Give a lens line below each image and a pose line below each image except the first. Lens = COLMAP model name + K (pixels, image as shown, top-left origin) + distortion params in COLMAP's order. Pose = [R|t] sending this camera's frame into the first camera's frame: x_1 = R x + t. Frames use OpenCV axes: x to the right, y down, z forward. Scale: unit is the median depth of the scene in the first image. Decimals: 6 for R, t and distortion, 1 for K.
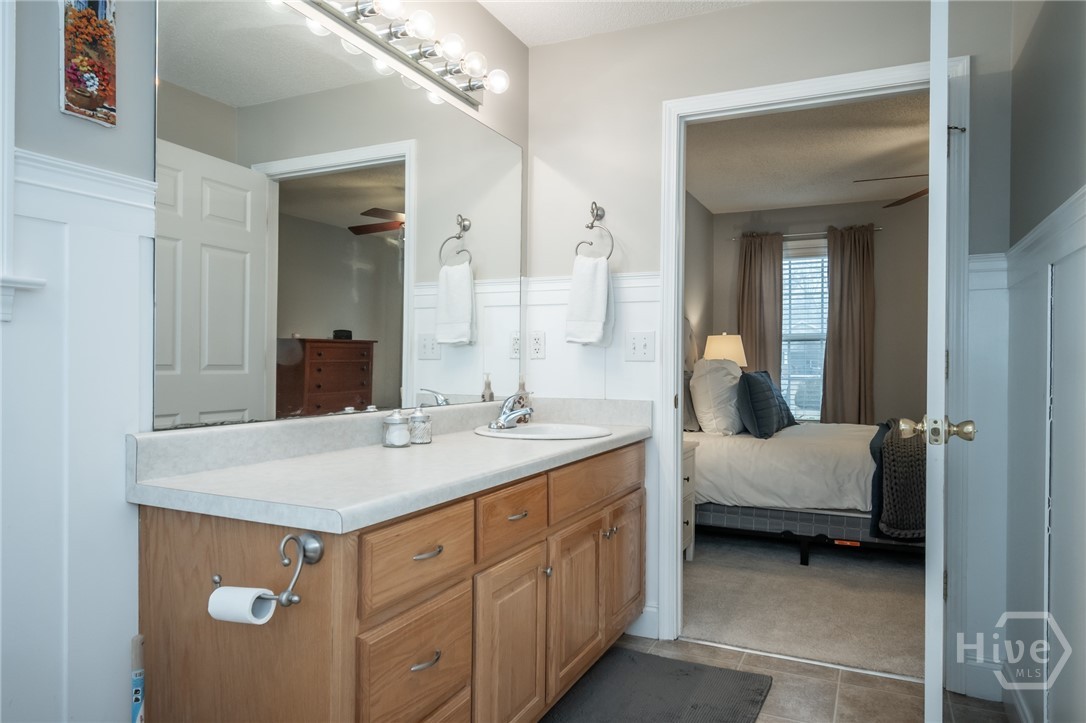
lens RADIAL K [[706.0, 0, 544.7], [0, 706.0, 361.9], [0, 0, 1]] dist [-0.001759, 0.001284]
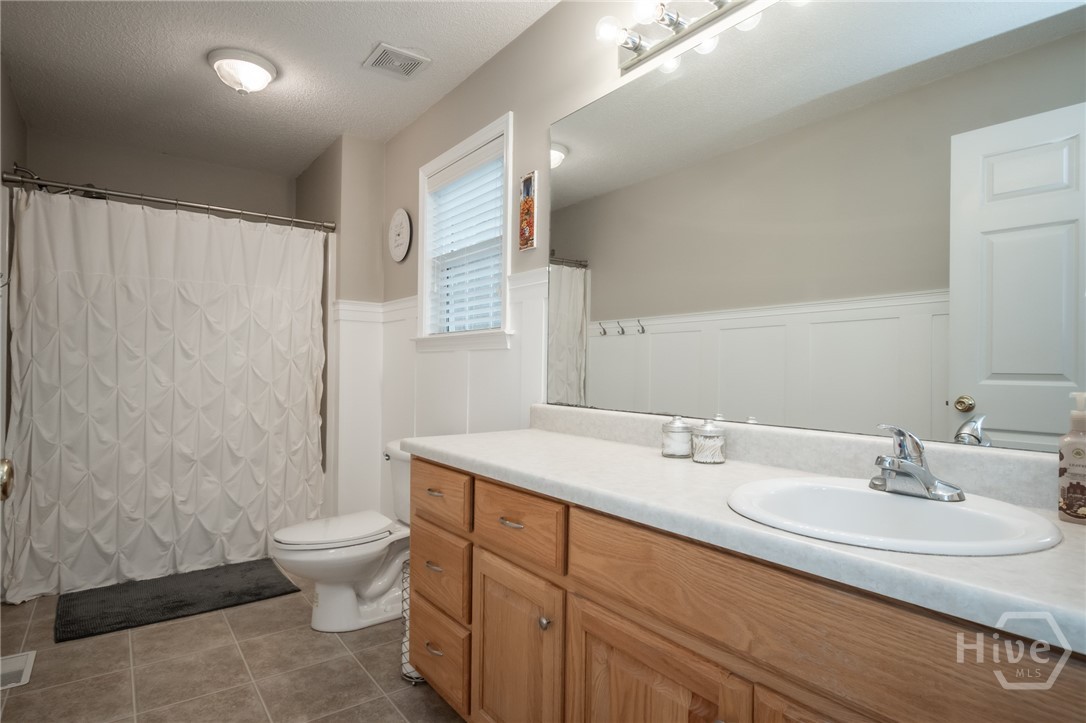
lens RADIAL K [[579.2, 0, 545.3], [0, 579.2, 365.0], [0, 0, 1]] dist [0.007110, 0.000360]
pose [[-0.454431, -0.013190, -0.890684, 0.623871], [-0.011362, 0.999895, -0.009010, 0.009280], [0.890709, 0.006026, -0.454533, 1.343820]]
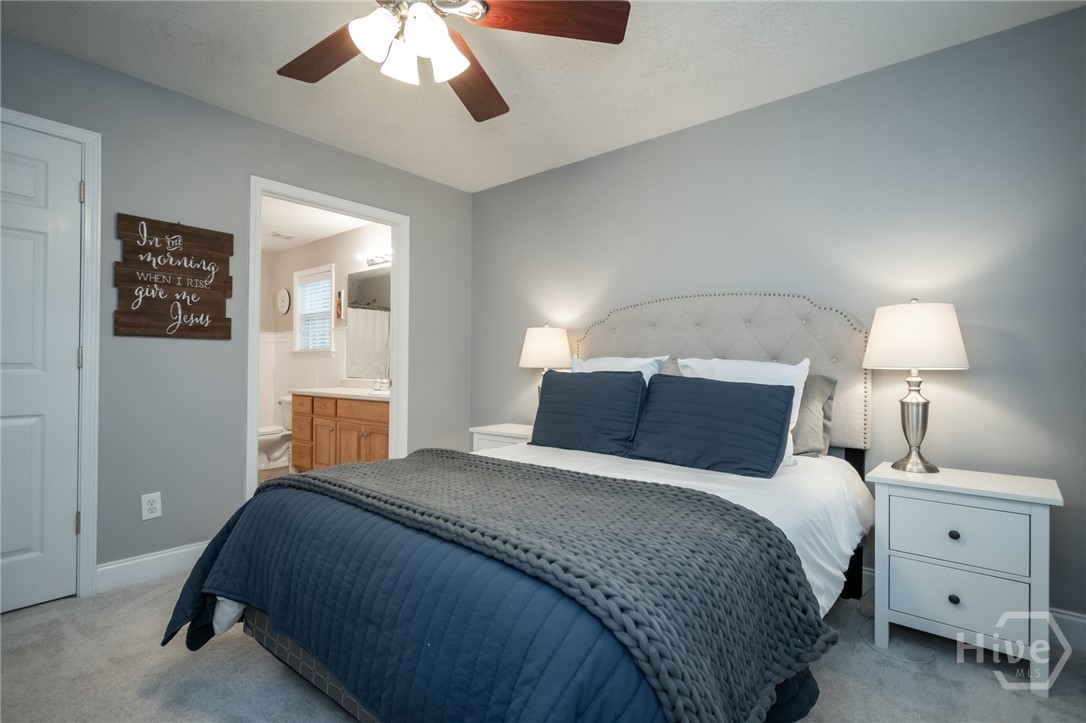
lens RADIAL K [[496.7, 0, 542.5], [0, 496.7, 362.1], [0, 0, 1]] dist [-0.002016, -0.000077]
pose [[-0.217741, -0.009120, -0.975964, 2.027685], [-0.003157, 0.999958, -0.008640, 0.011011], [0.976001, 0.001200, -0.217761, 2.479462]]
